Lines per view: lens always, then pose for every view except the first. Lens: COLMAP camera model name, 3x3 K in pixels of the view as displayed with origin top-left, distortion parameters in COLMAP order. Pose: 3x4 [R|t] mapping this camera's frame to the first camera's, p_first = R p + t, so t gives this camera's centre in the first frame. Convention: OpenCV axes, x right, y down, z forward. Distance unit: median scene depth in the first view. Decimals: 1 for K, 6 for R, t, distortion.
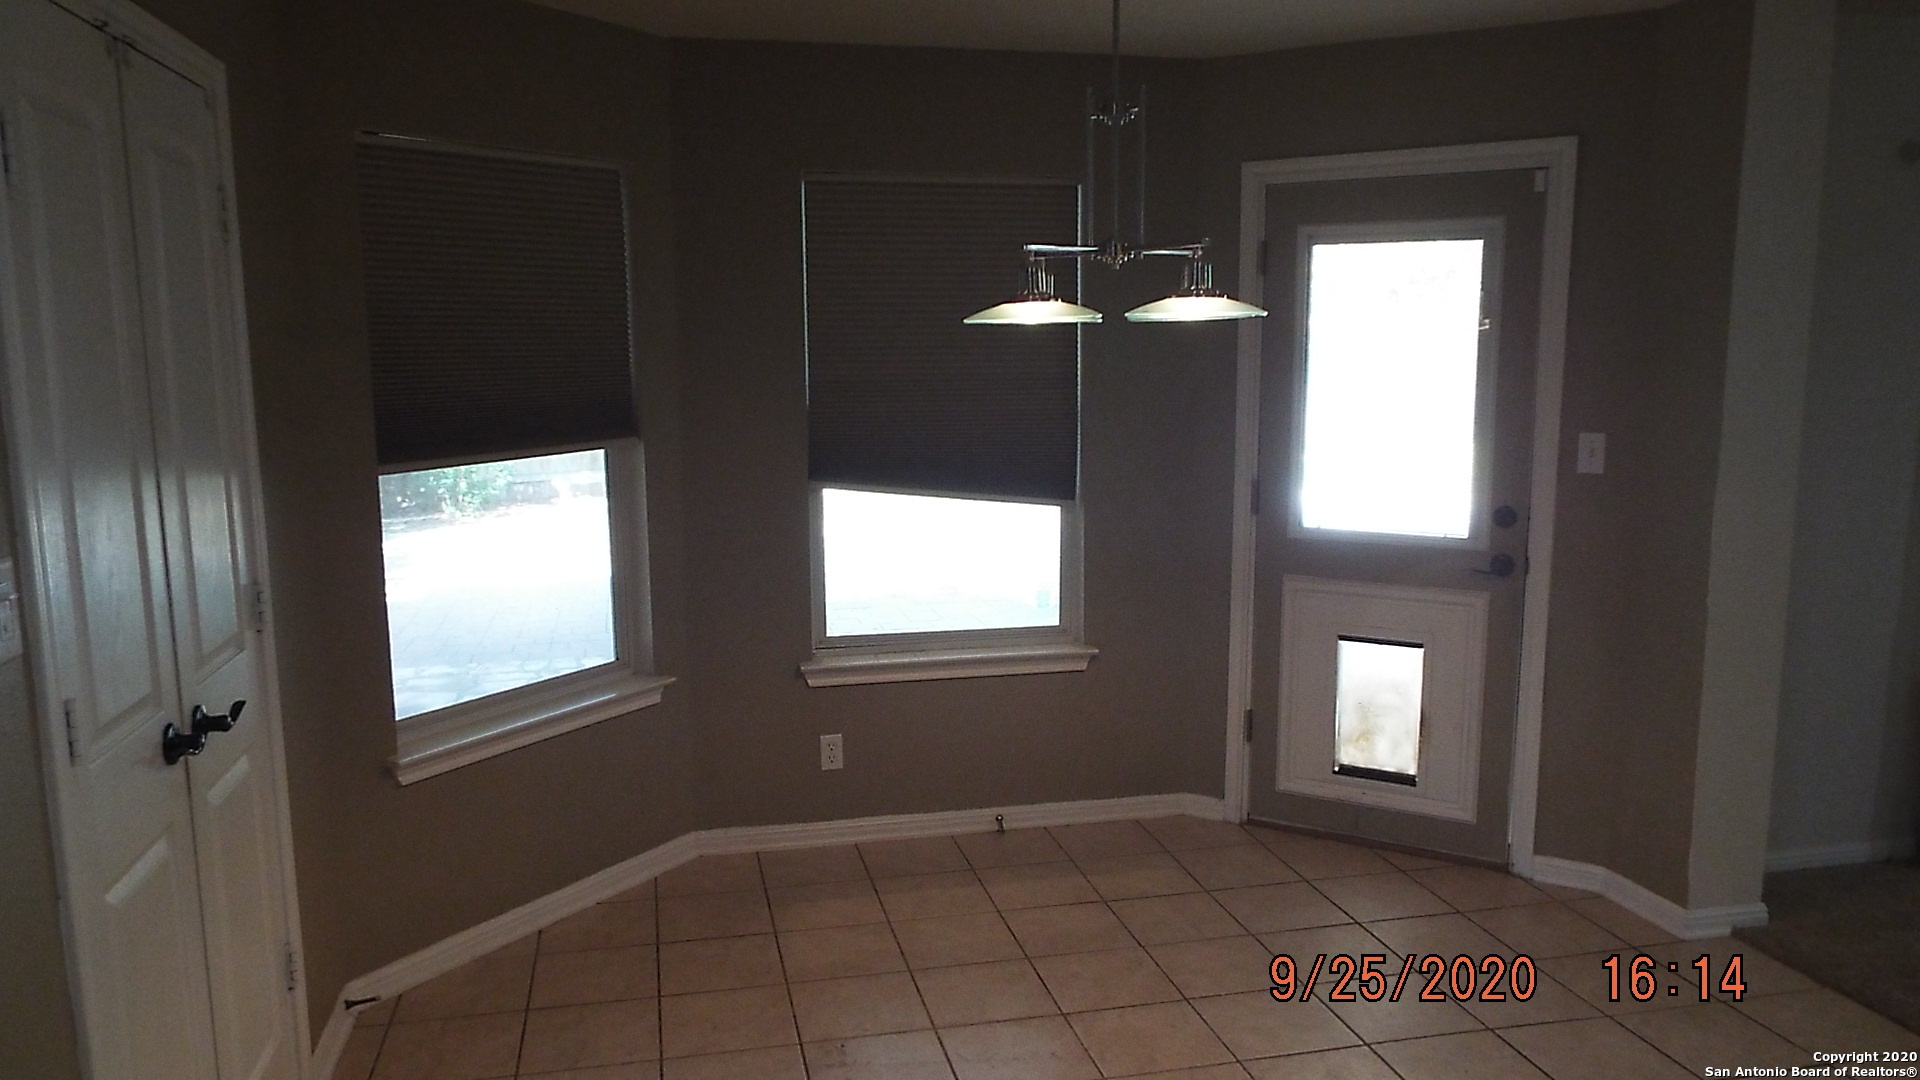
lens RADIAL K [[1391.4, 0, 953.6], [0, 1391.4, 550.0], [0, 0, 1]] dist [-0.013162, 0.015768]
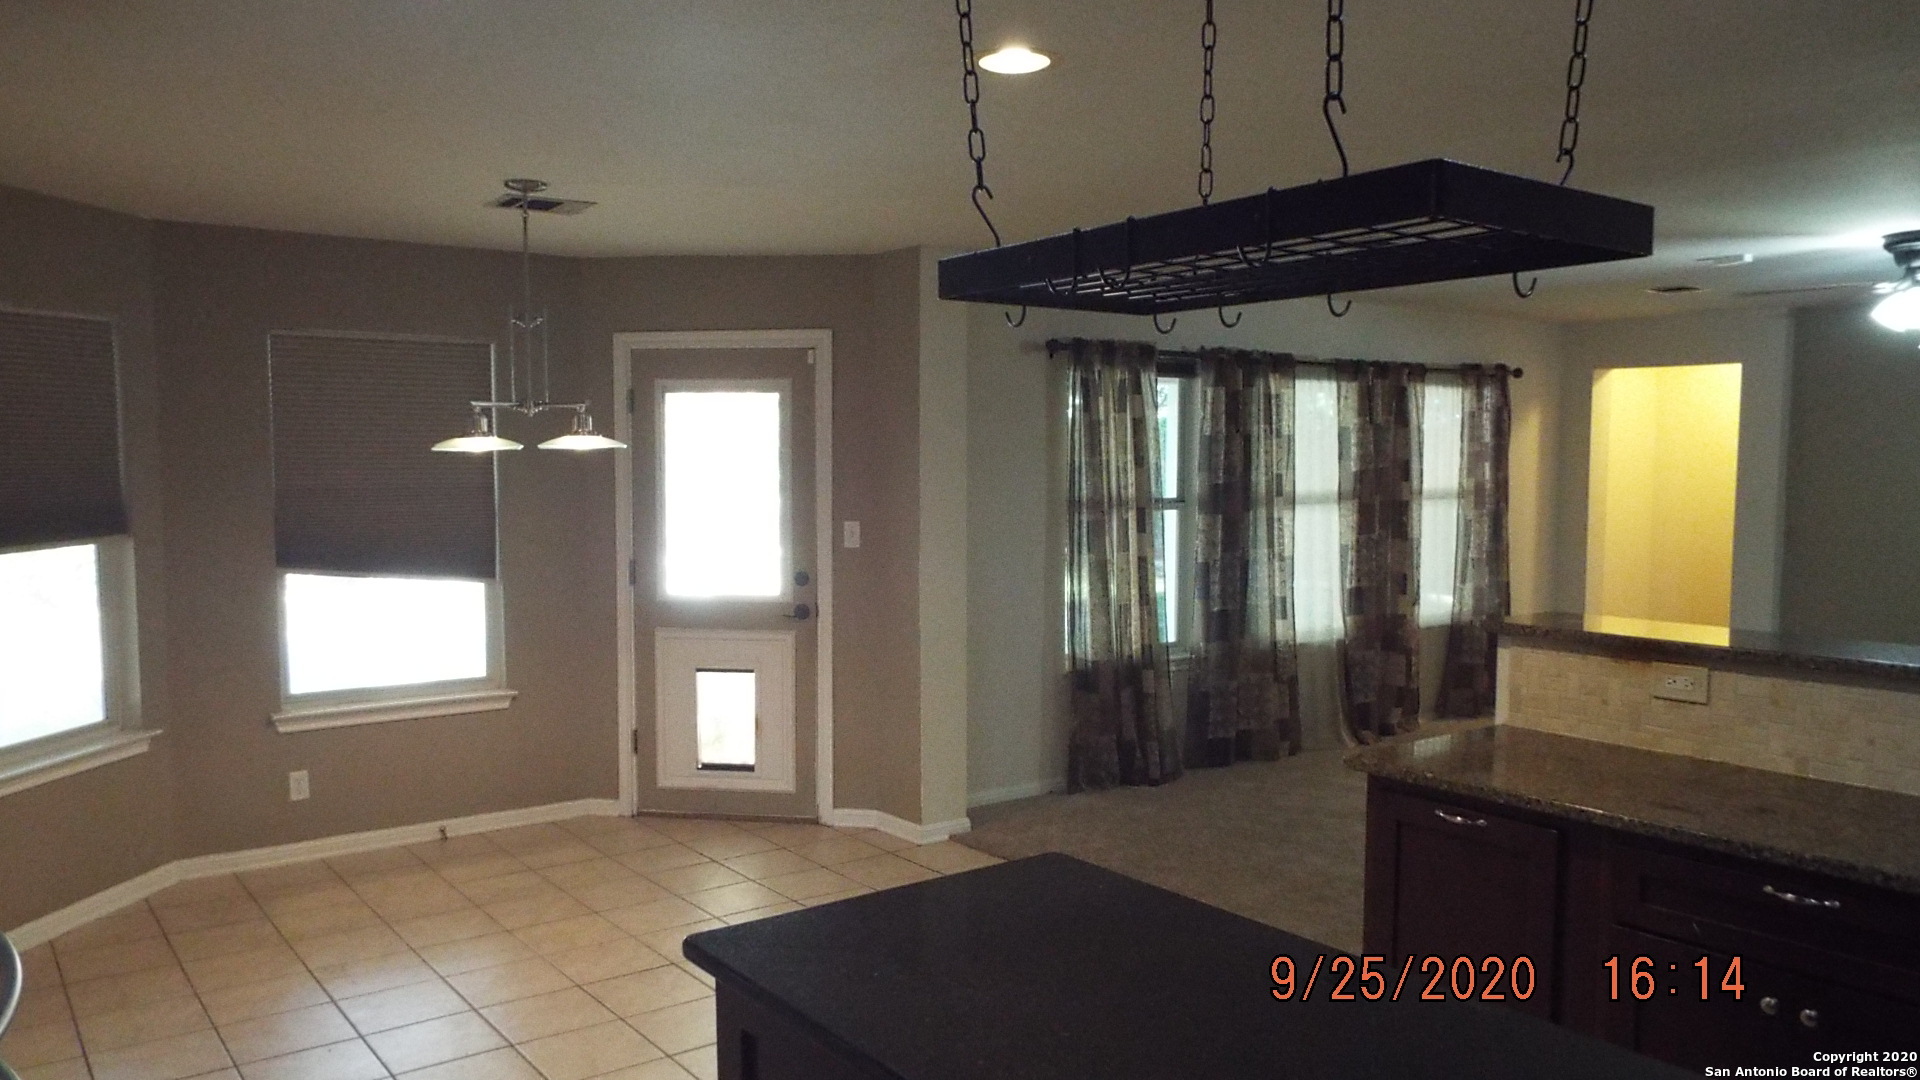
lens RADIAL K [[1391.4, 0, 960.1], [0, 1391.4, 569.5], [0, 0, 1]] dist [-0.013162, 0.015768]
pose [[0.907806, -0.027069, 0.418516, -0.067983], [0.055289, 0.996930, -0.055447, 0.055975], [-0.415730, 0.073474, 0.906515, -0.403855]]
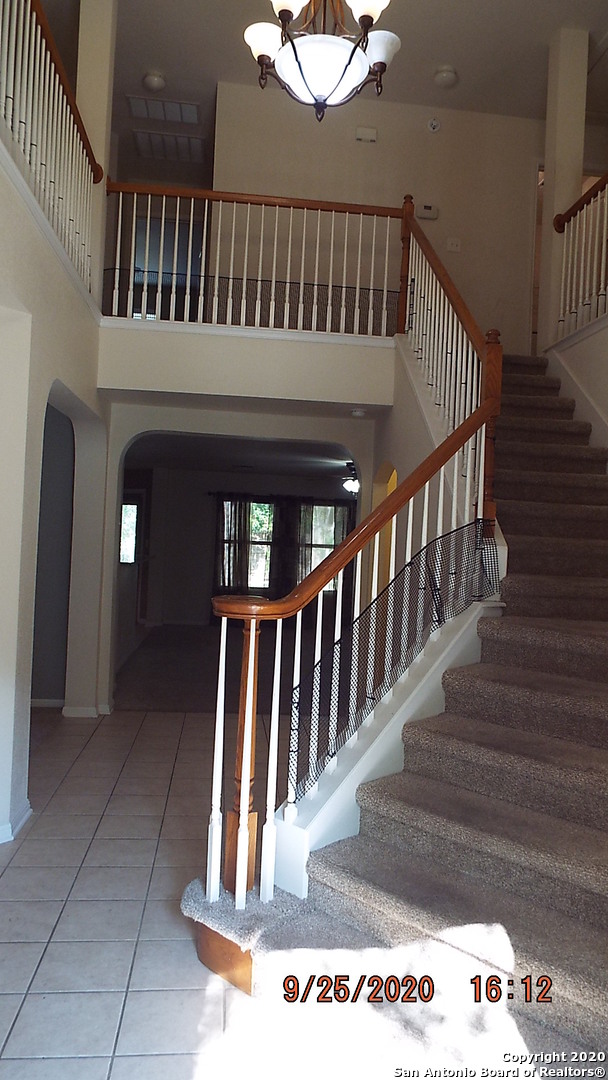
lens RADIAL K [[782.7, 0, 296.8], [0, 782.7, 545.5], [0, 0, 1]] dist [-0.013162, 0.015768]
pose [[0.989375, 0.058042, -0.133300, 1.406207], [-0.076261, 0.987780, -0.135921, 0.308837], [0.123782, 0.144643, 0.981711, -1.941144]]
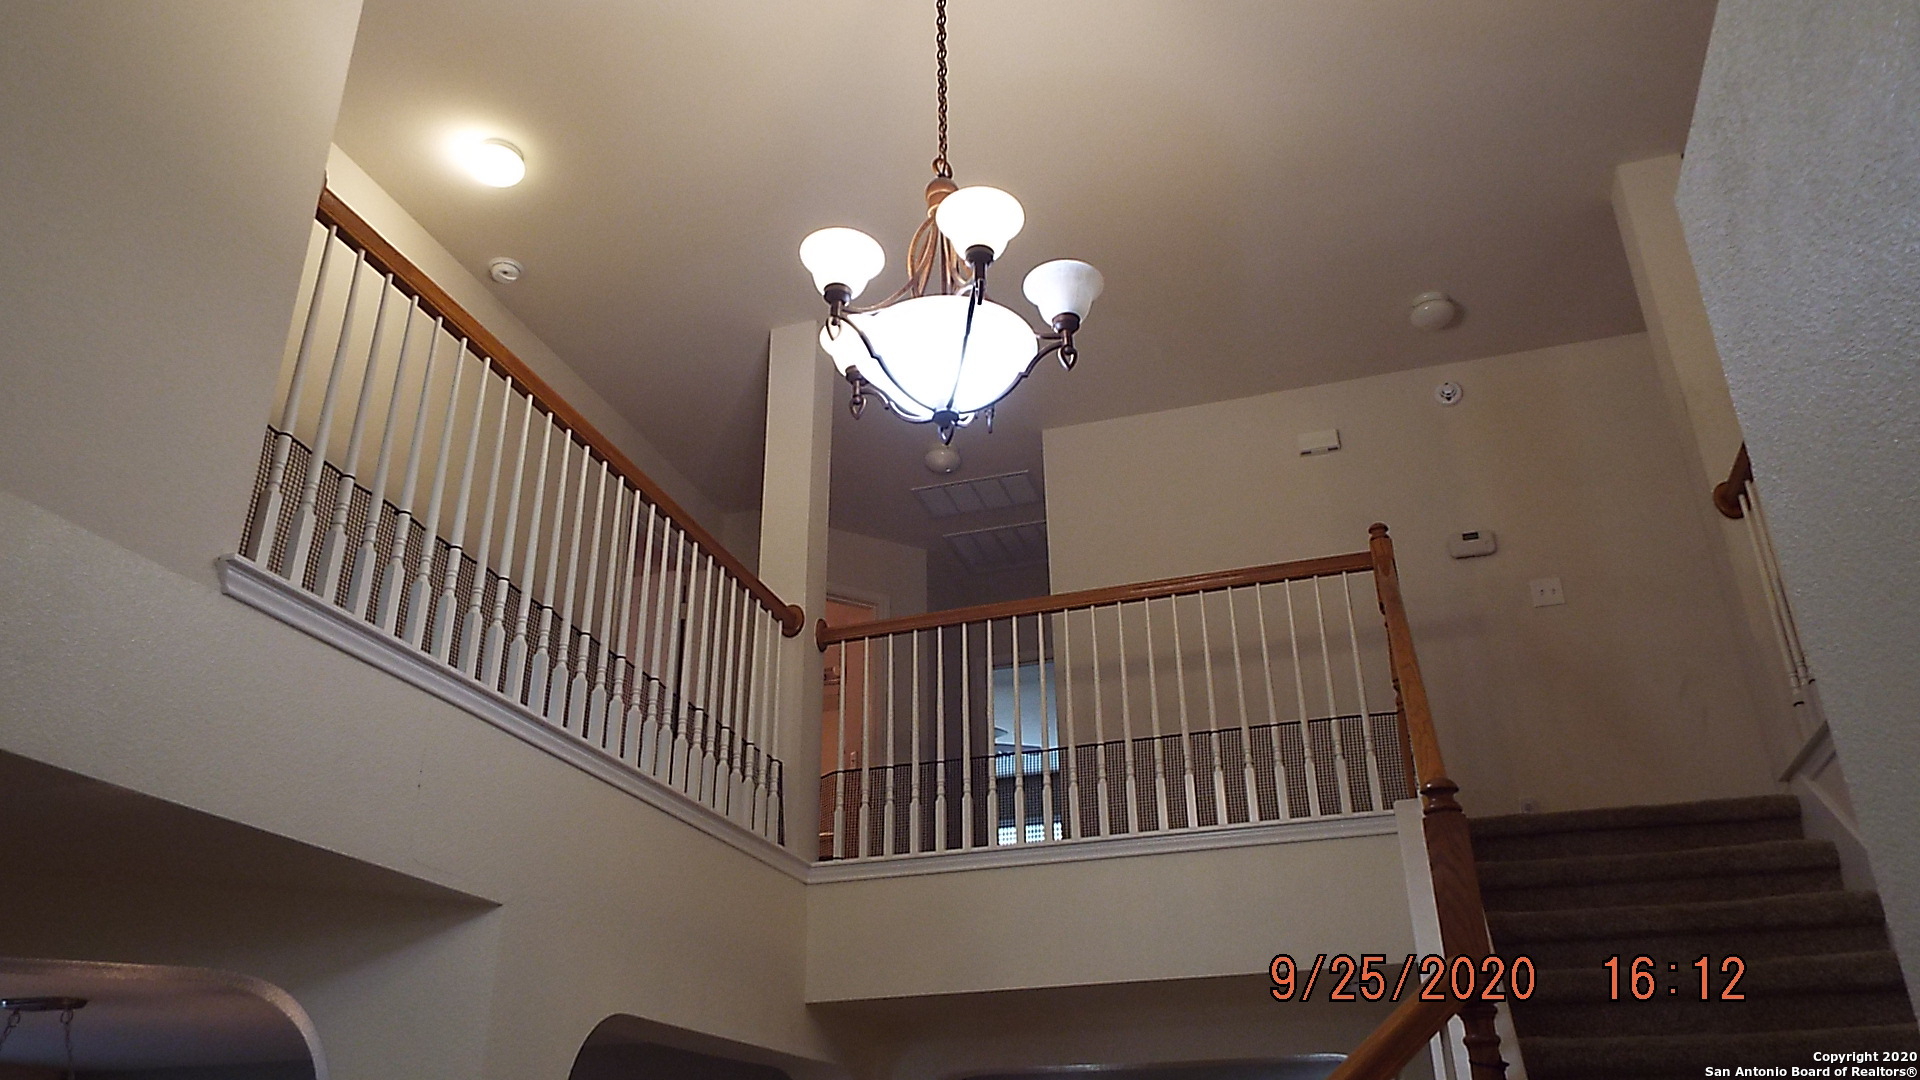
lens RADIAL K [[1391.4, 0, 917.6], [0, 1391.4, 573.4], [0, 0, 1]] dist [-0.013162, 0.015768]
pose [[0.847605, -0.223186, -0.481409, 1.630900], [-0.078084, 0.844905, -0.529186, 0.198885], [0.524852, 0.486131, 0.698719, -1.674667]]
